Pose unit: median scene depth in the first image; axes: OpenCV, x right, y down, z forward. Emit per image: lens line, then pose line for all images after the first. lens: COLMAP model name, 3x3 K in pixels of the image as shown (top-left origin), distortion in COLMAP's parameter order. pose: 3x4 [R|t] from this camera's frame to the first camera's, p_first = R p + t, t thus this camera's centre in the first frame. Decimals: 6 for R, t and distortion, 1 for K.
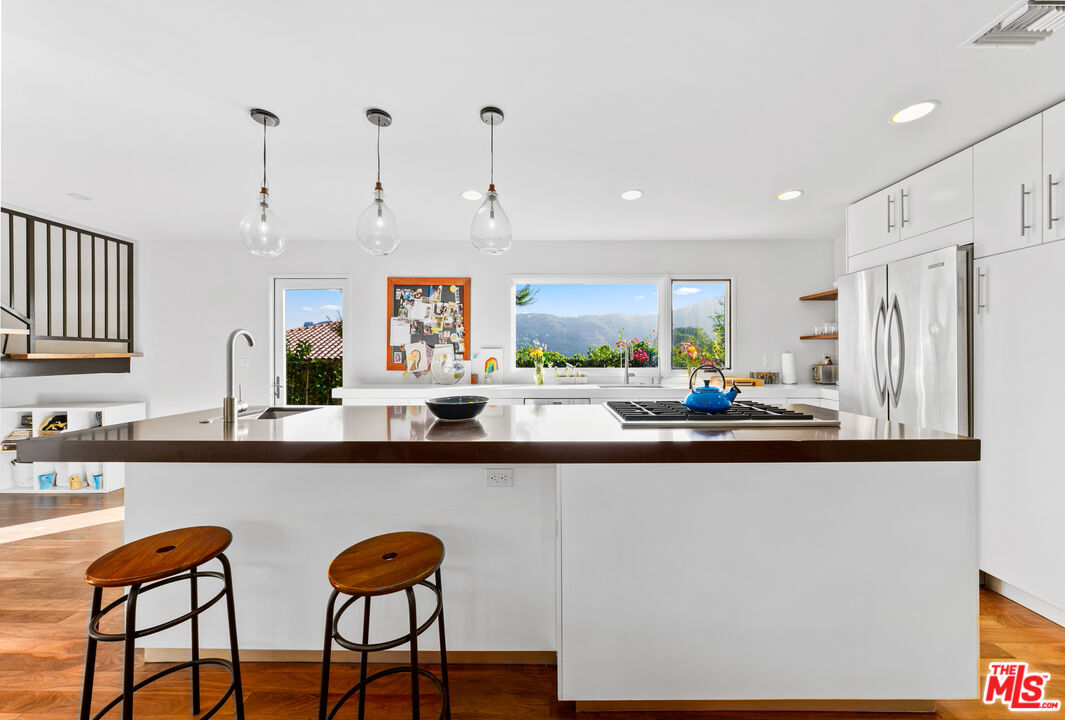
lens RADIAL K [[434.7, 0, 522.2], [0, 434.7, 356.4], [0, 0, 1]] dist [-0.004433, -0.000003]
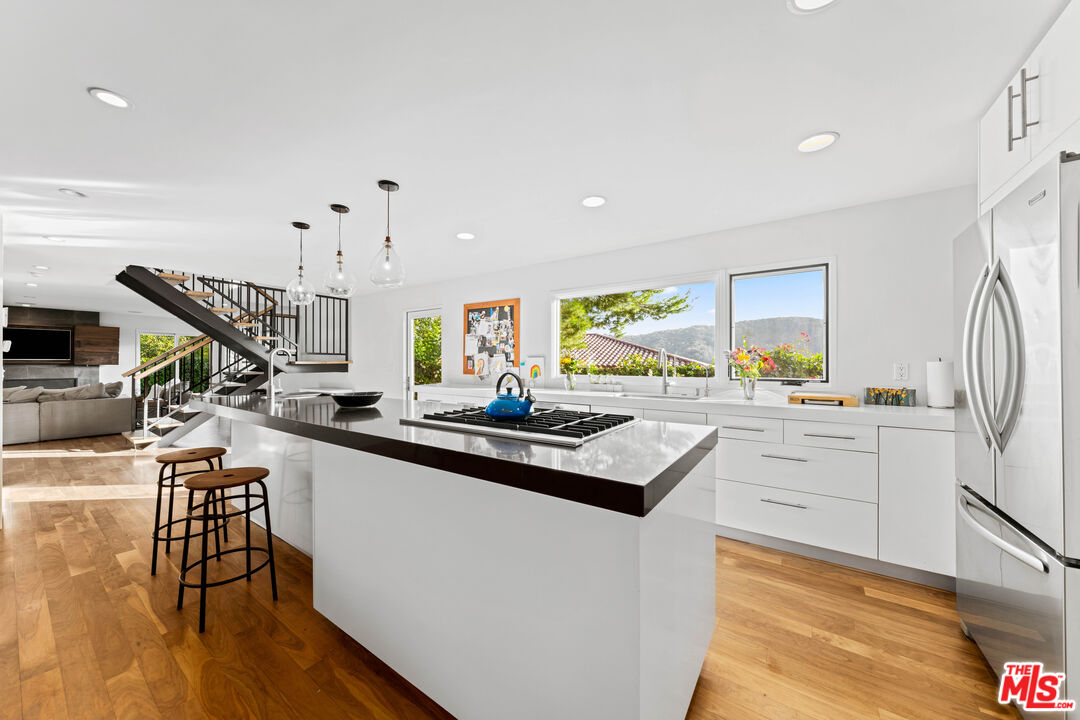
lens RADIAL K [[358.8, 0, 449.2], [0, 358.8, 361.1], [0, 0, 1]] dist [0.000324, -0.000025]
pose [[0.790896, -0.000463, -0.611951, 0.333338], [-0.004622, 0.999967, -0.006729, -0.000337], [0.611934, 0.008151, 0.790867, 0.102376]]
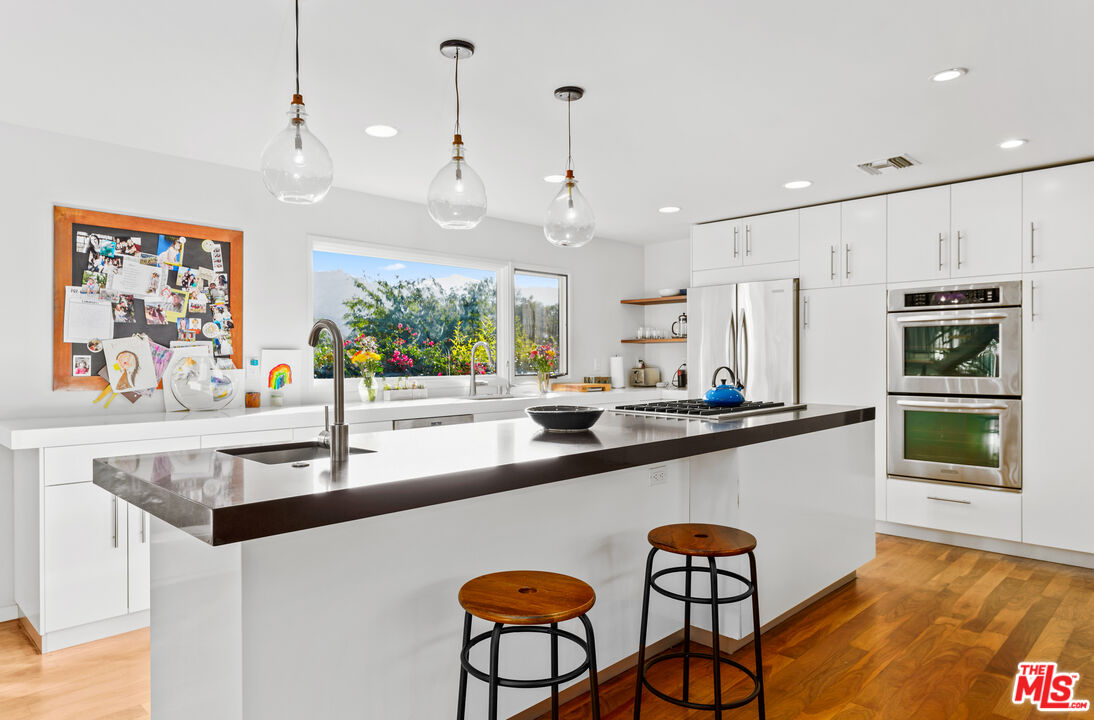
lens RADIAL K [[651.1, 0, 627.5], [0, 651.1, 360.7], [0, 0, 1]] dist [0.004282, 0.000359]
pose [[0.666912, -0.004811, 0.745121, -0.435889], [0.006047, 0.999981, 0.001044, 0.000080], [-0.745112, 0.003809, 0.666928, 0.003603]]
